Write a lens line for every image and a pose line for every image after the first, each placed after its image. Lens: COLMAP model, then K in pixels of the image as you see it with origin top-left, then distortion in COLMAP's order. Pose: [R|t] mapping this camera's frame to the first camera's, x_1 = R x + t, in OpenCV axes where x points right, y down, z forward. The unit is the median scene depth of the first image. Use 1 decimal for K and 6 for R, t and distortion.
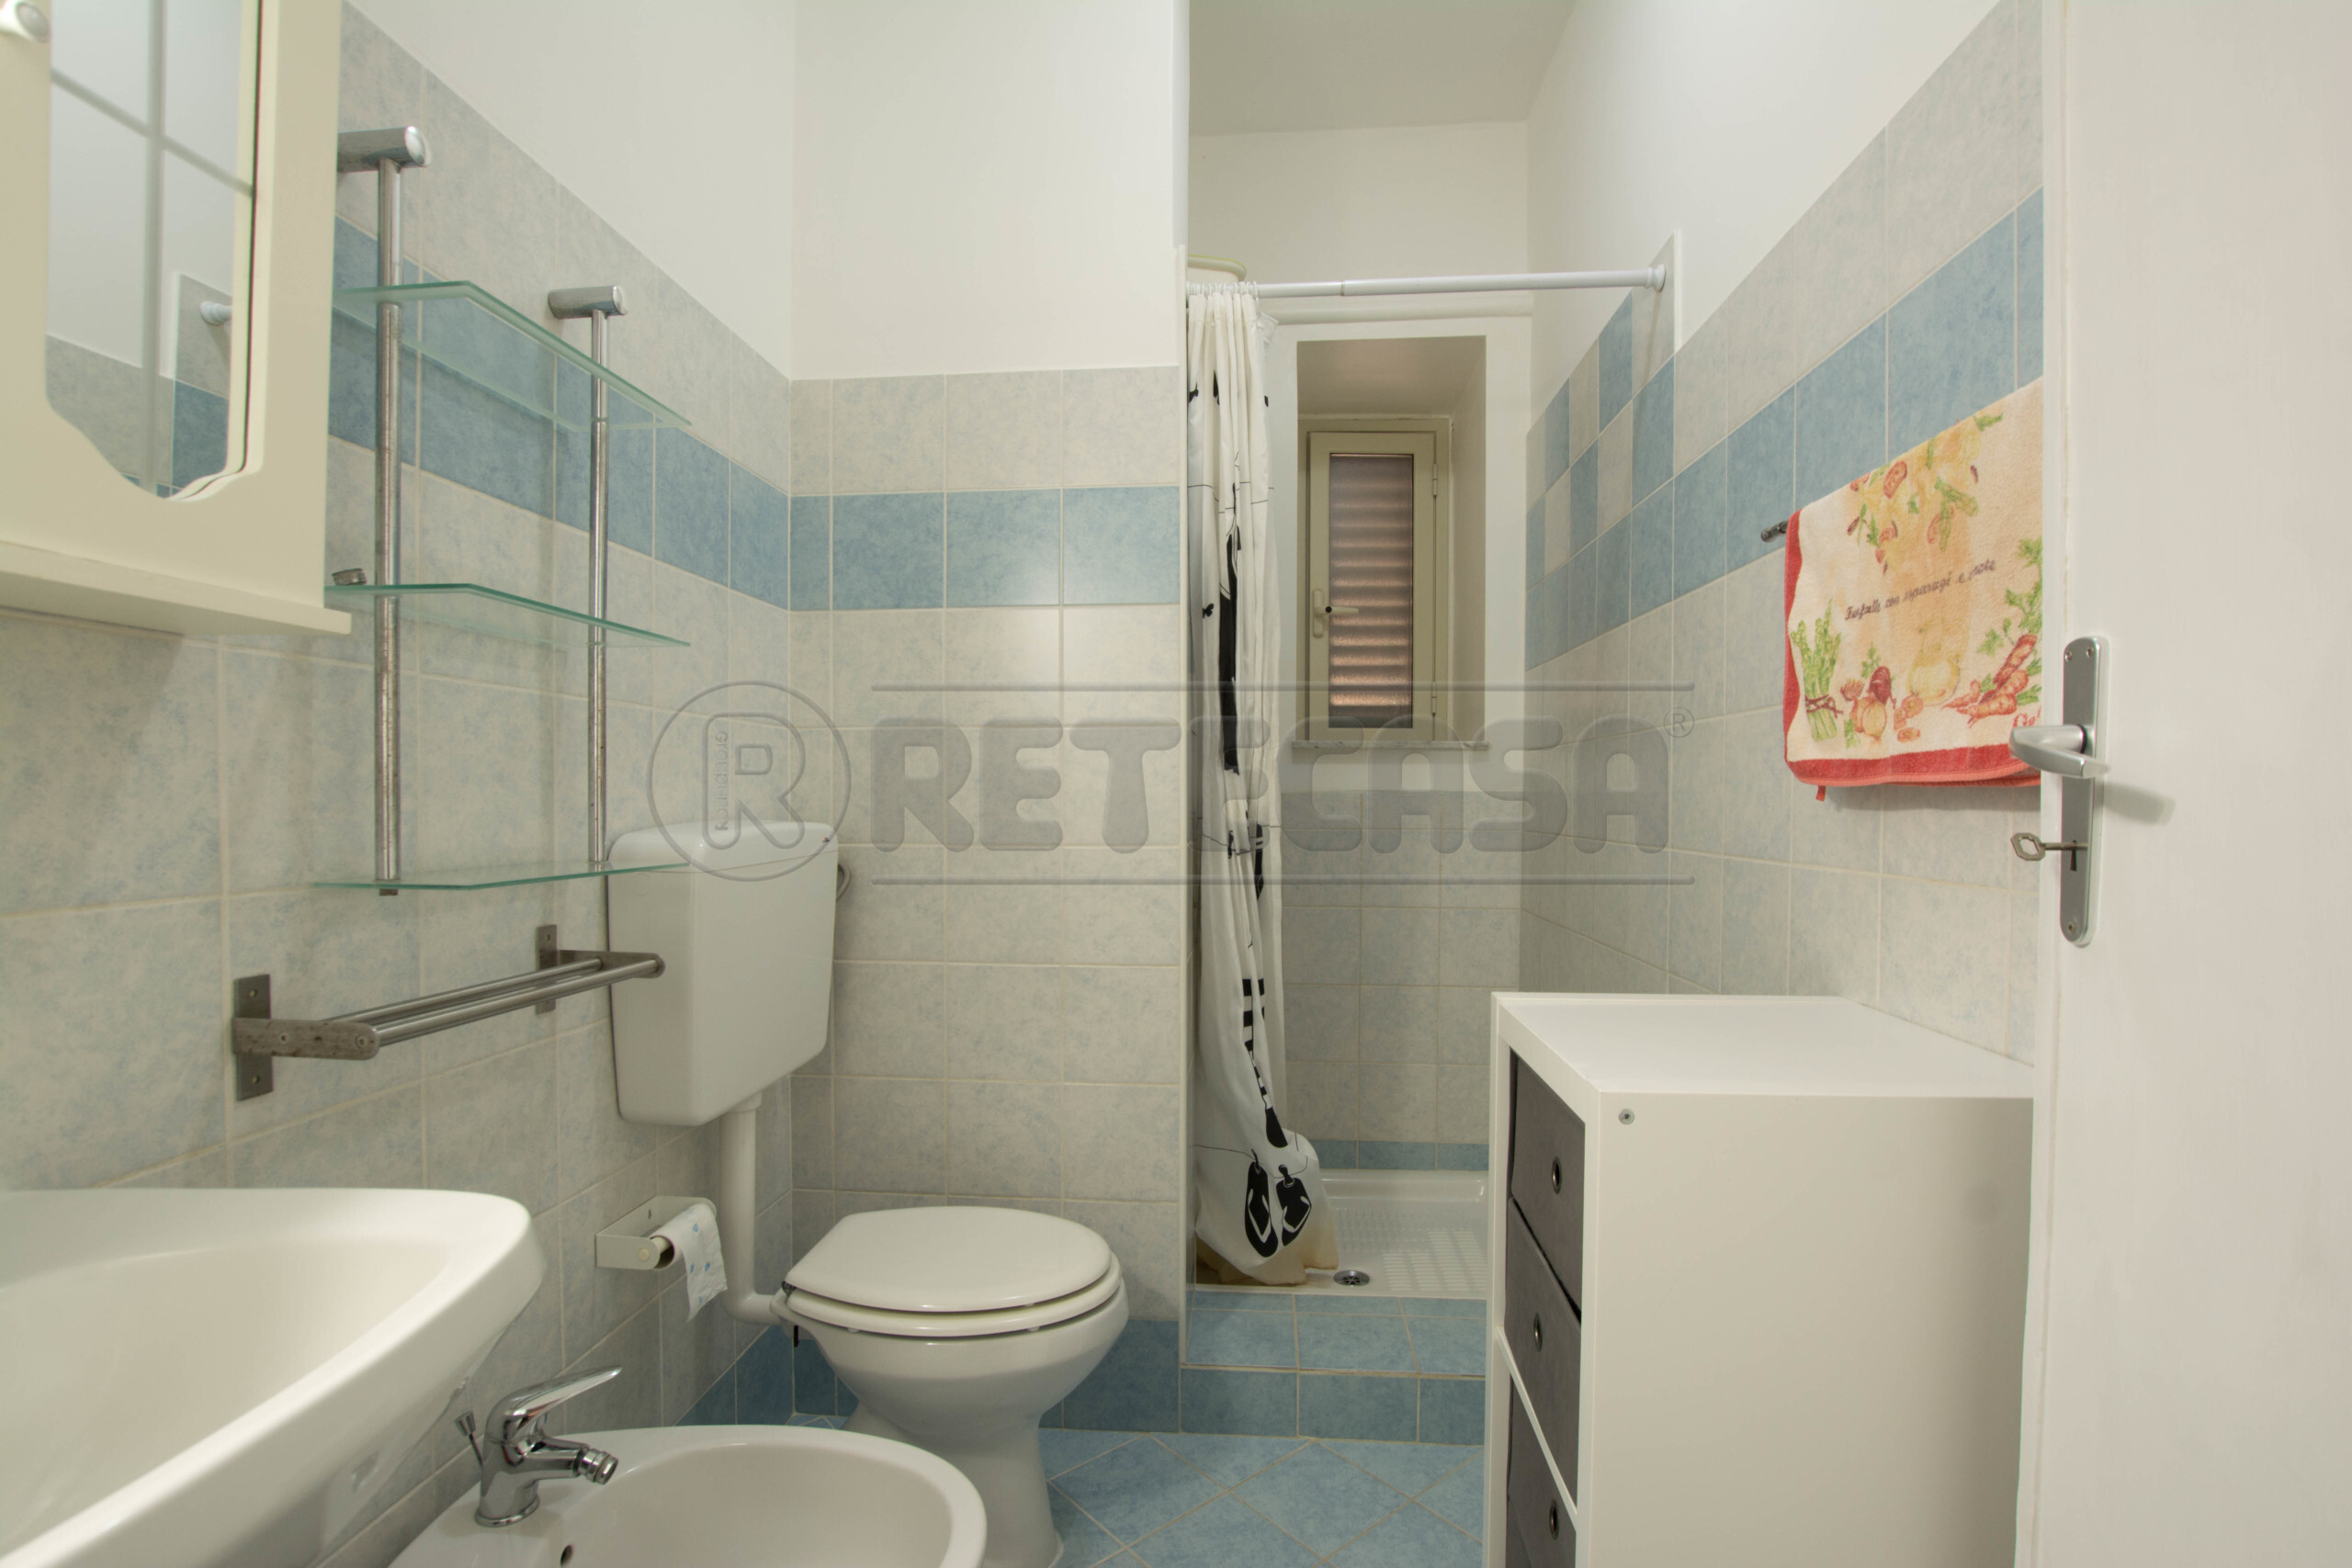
lens RADIAL K [[1069.8, 0, 1210.2], [0, 1069.8, 815.4], [0, 0, 1]] dist [-0.023973, 0.000765]
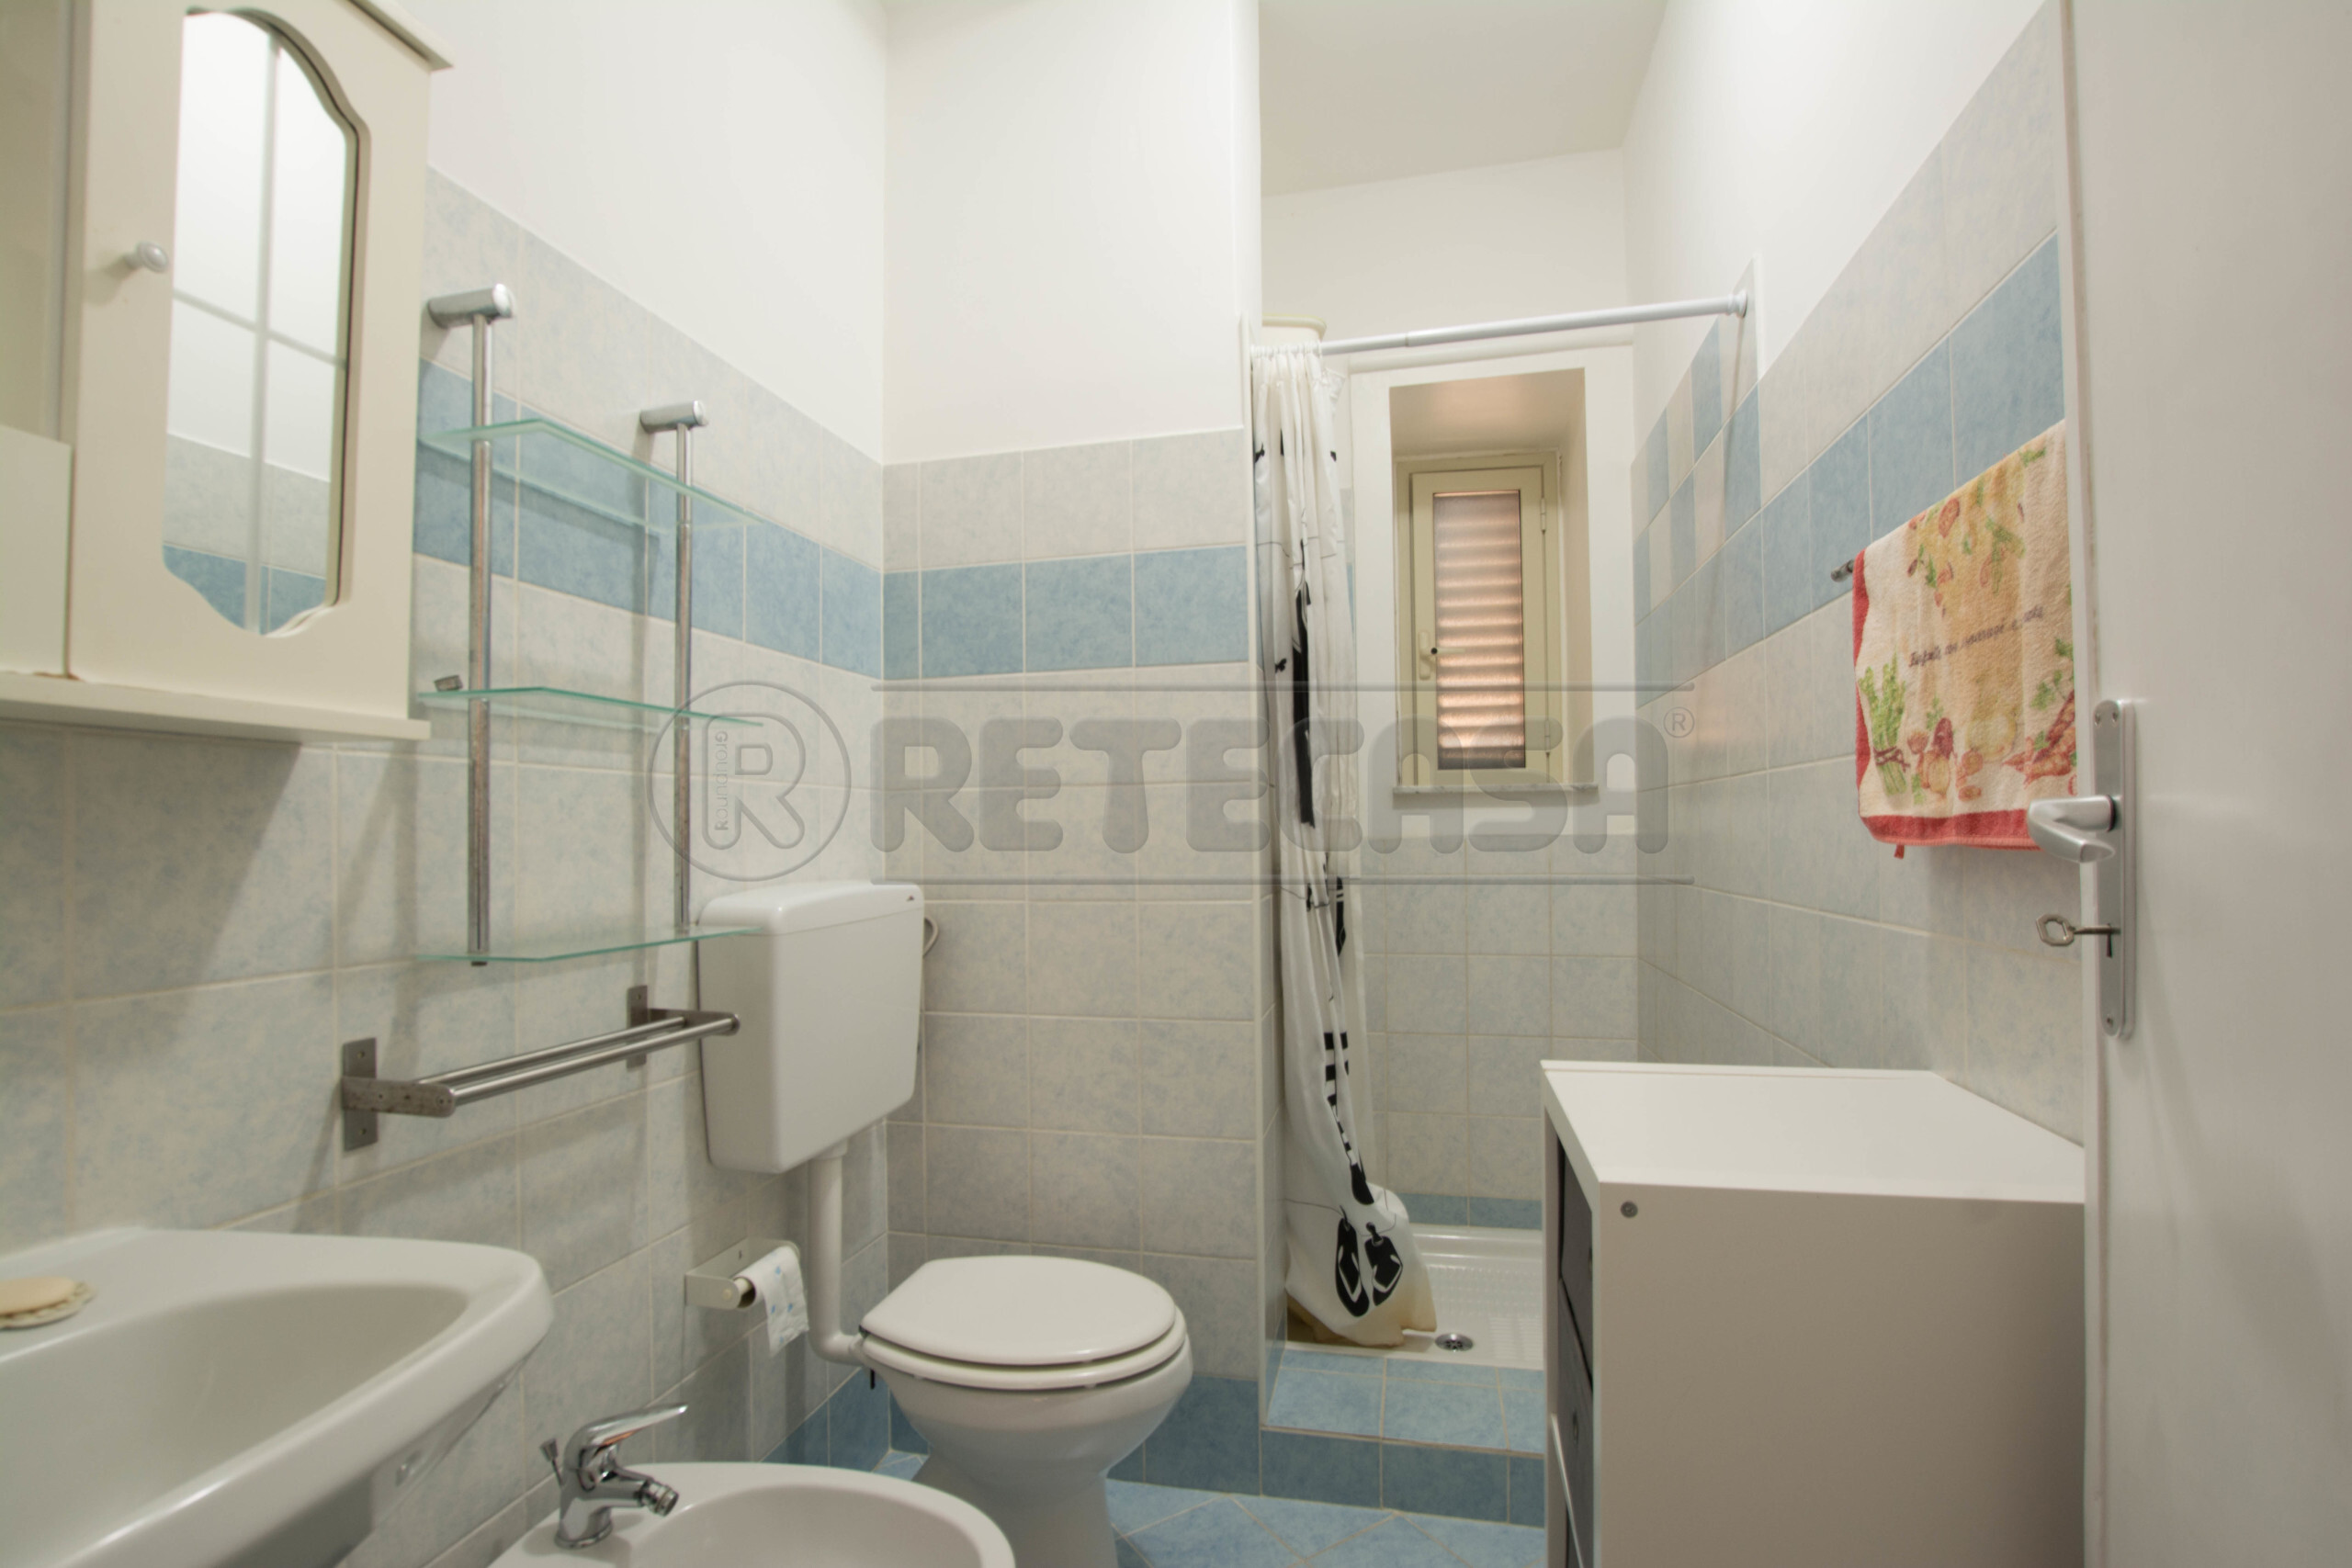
lens RADIAL K [[1069.8, 0, 1210.2], [0, 1069.8, 815.4], [0, 0, 1]] dist [-0.023973, 0.000765]
pose [[0.989793, -0.016178, -0.141589, 0.104267], [0.011709, 0.999408, -0.032338, -0.026882], [0.142028, 0.030350, 0.989397, -0.001239]]
